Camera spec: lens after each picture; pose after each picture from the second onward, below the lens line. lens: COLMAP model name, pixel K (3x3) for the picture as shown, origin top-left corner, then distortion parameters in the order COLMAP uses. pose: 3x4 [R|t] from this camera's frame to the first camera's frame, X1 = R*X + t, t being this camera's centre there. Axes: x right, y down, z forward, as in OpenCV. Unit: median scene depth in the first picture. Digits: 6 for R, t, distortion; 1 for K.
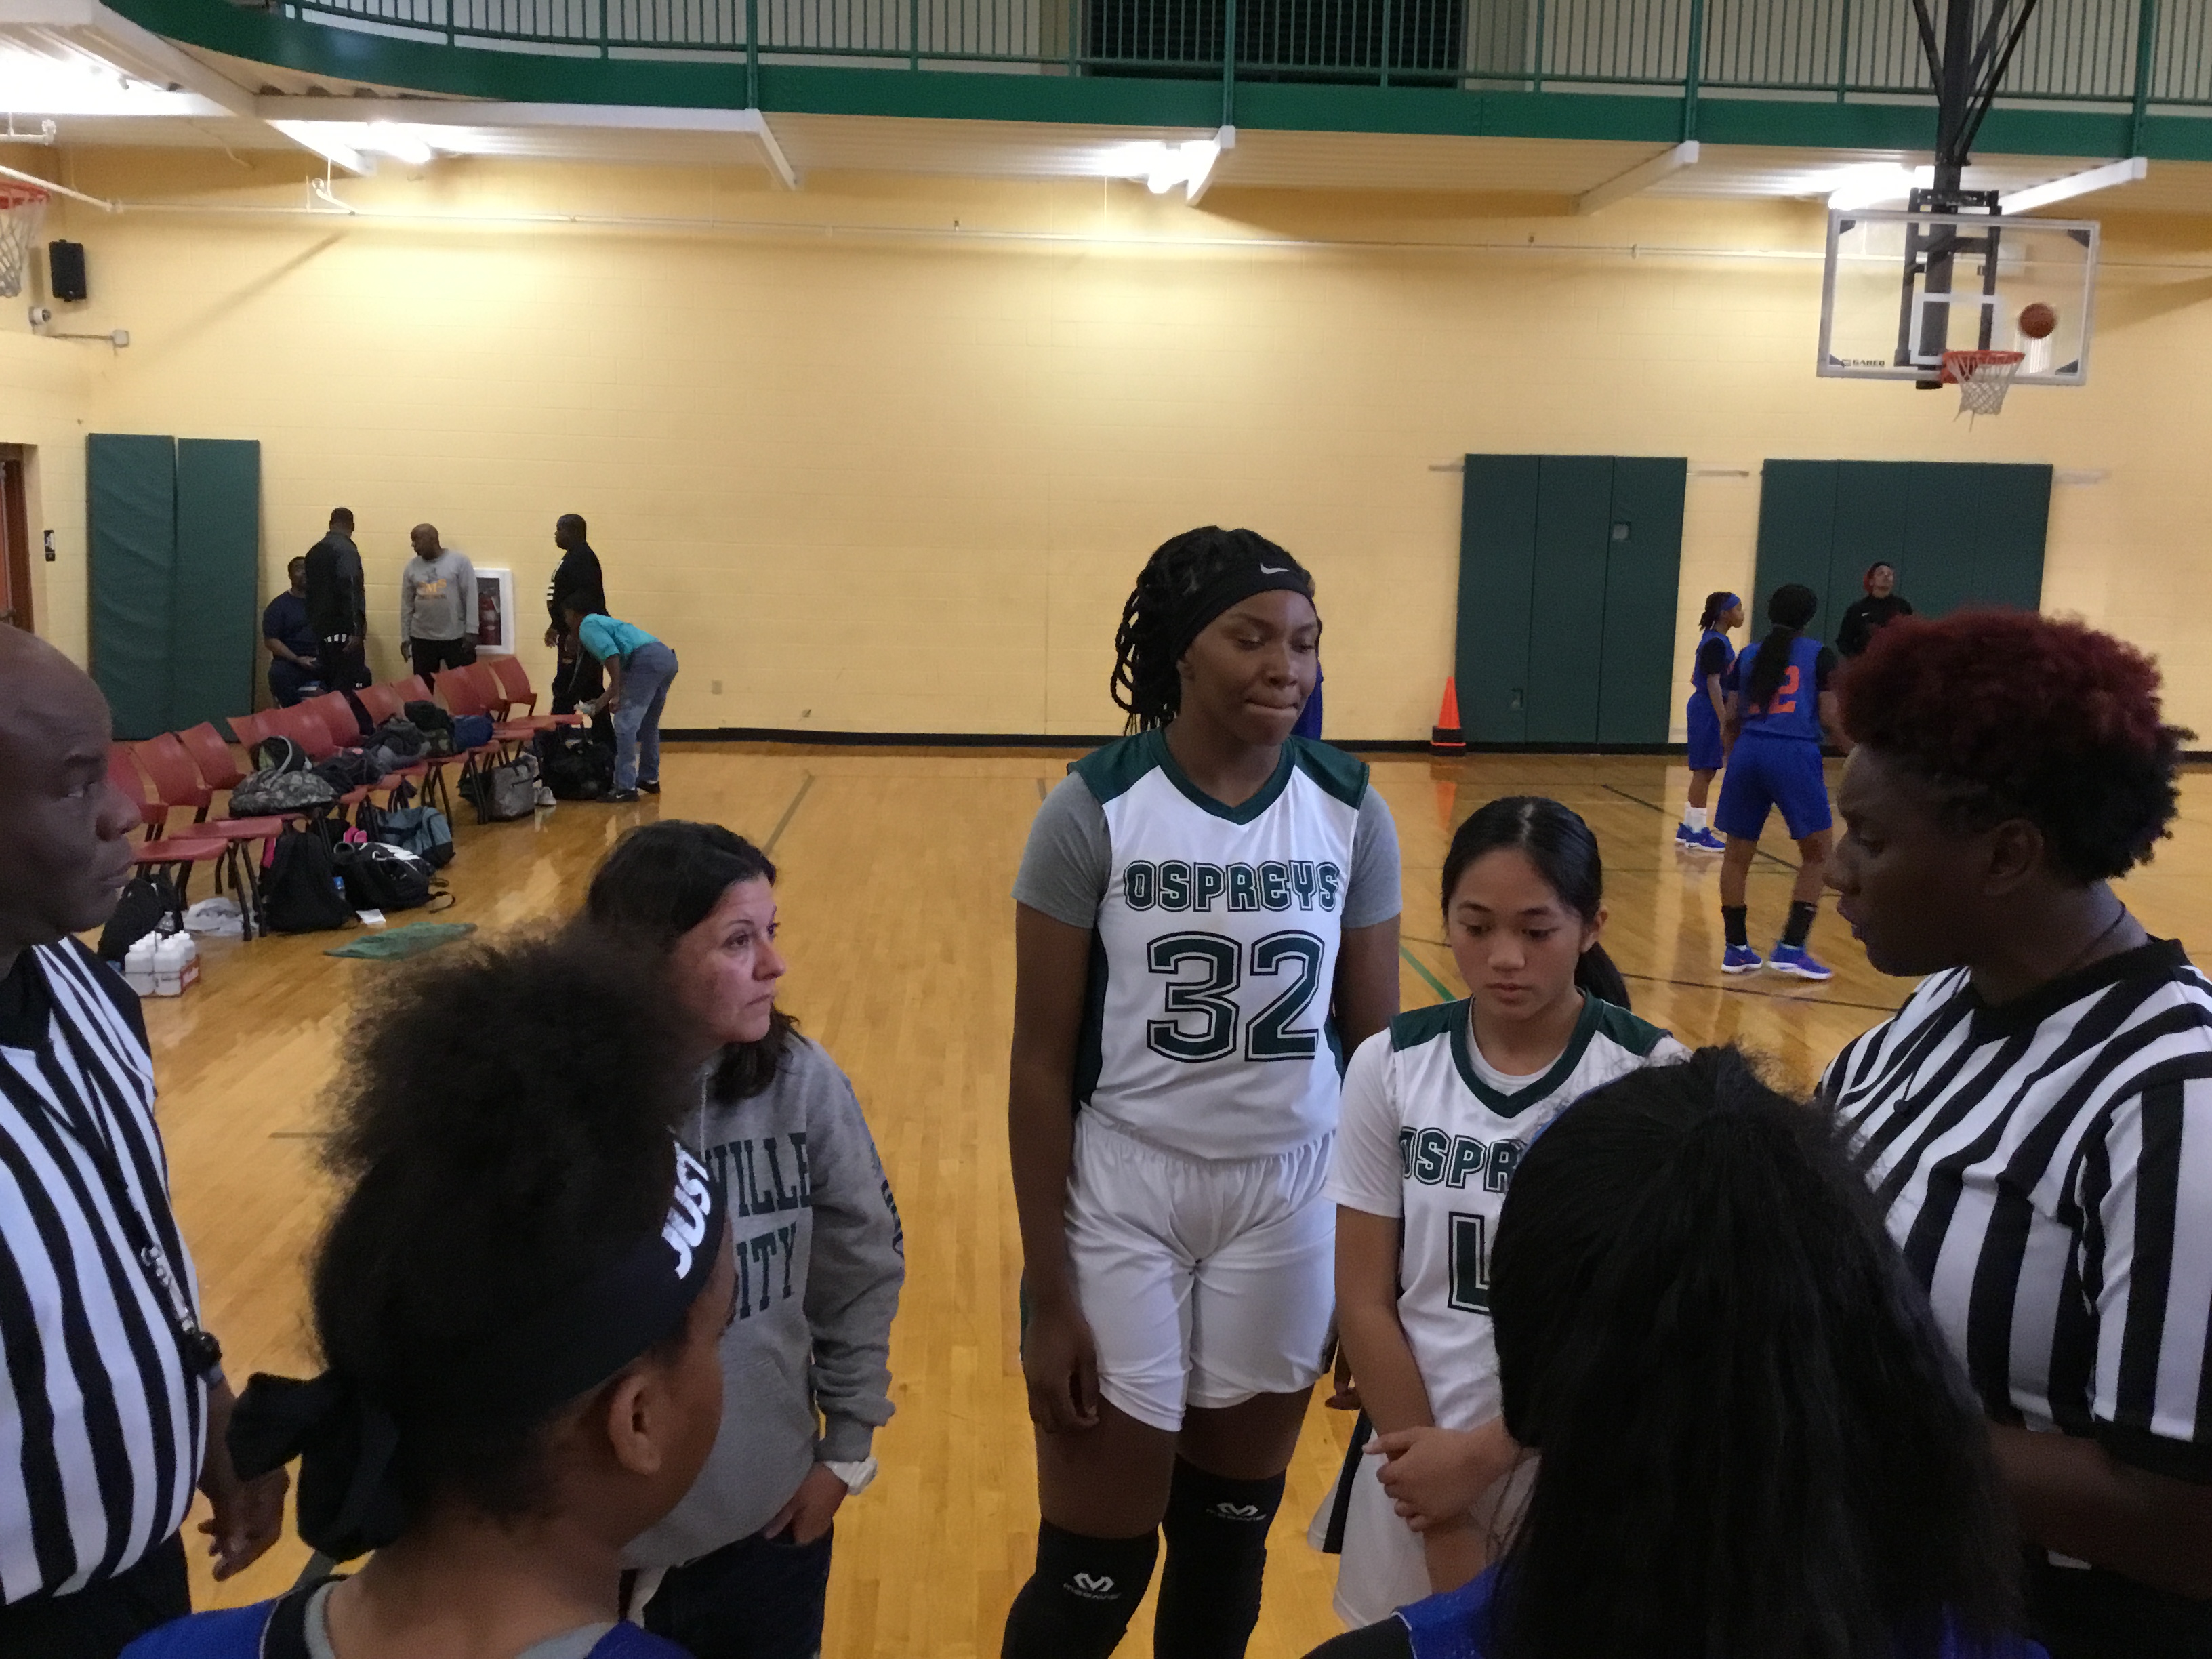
lens RADIAL K [[2041.3, 0, 1113.4], [0, 2041.3, 826.4], [0, 0, 1]] dist [0.095227, -0.202740]
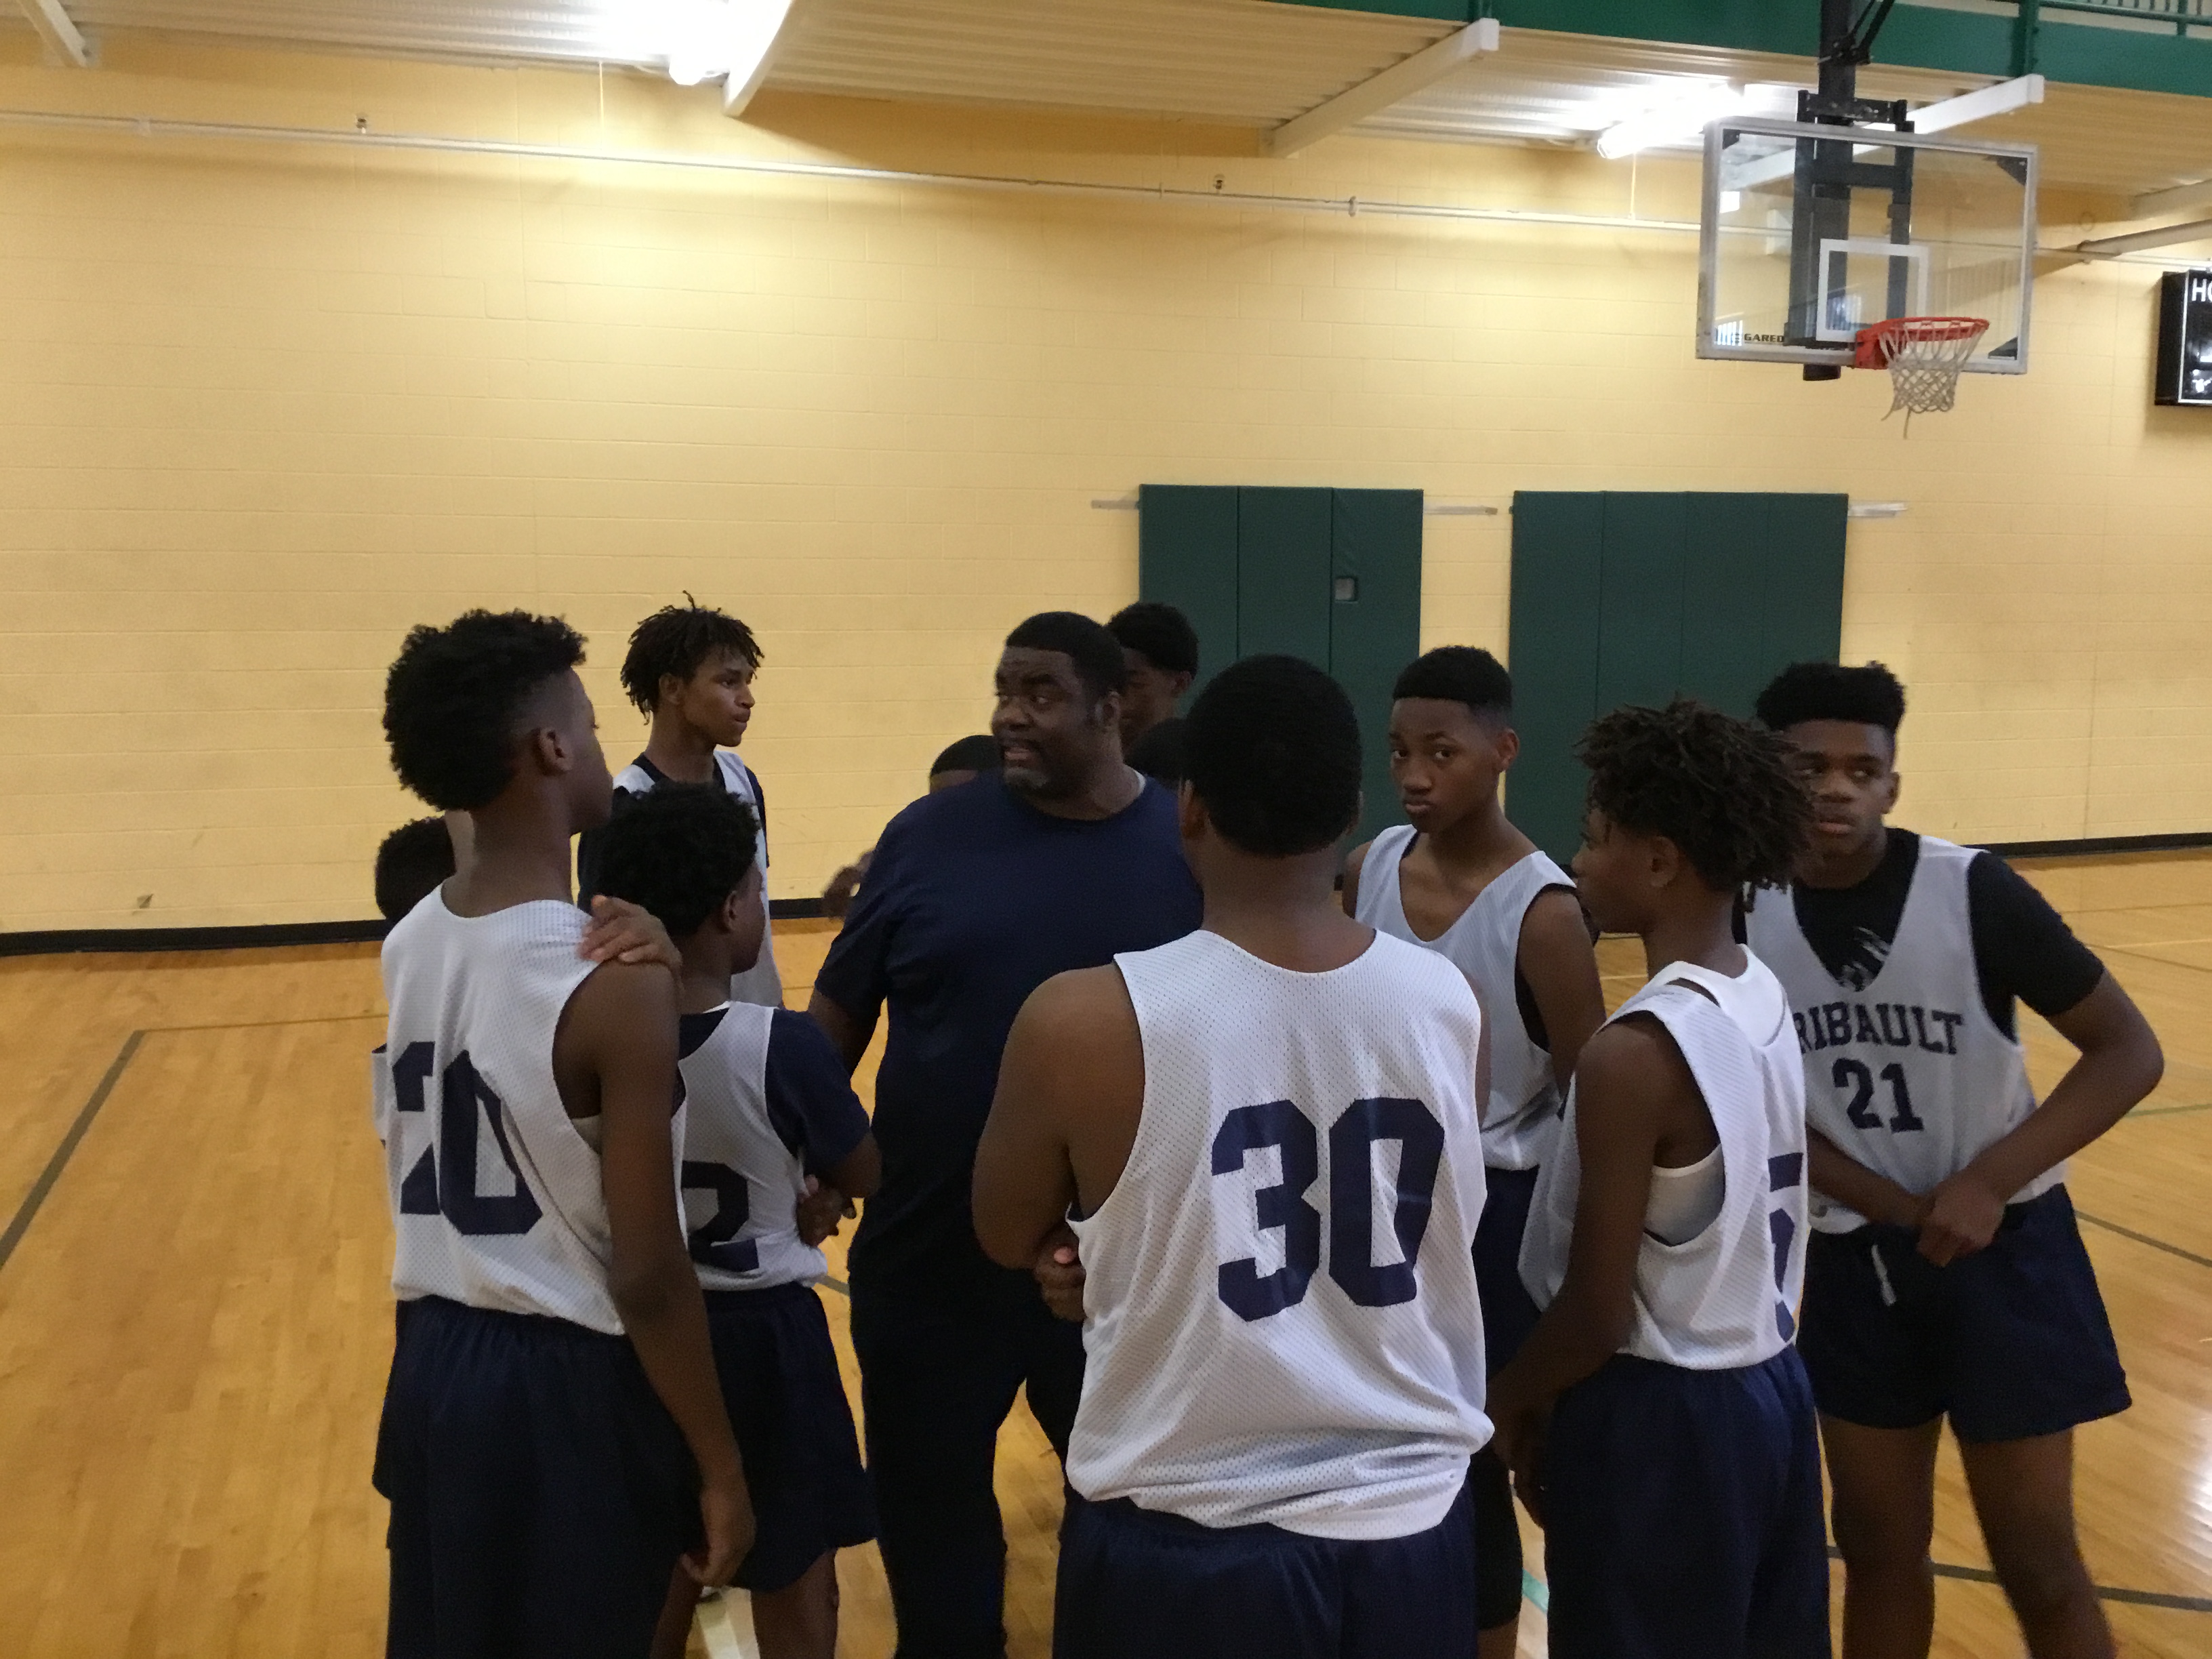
lens RADIAL K [[2041.3, 0, 1113.4], [0, 2041.3, 826.4], [0, 0, 1]] dist [0.095227, -0.202740]
pose [[0.966746, -0.048939, 0.251013, -0.024540], [0.056739, 0.998102, -0.023926, -0.054234], [-0.249366, 0.037372, 0.967688, 0.369930]]
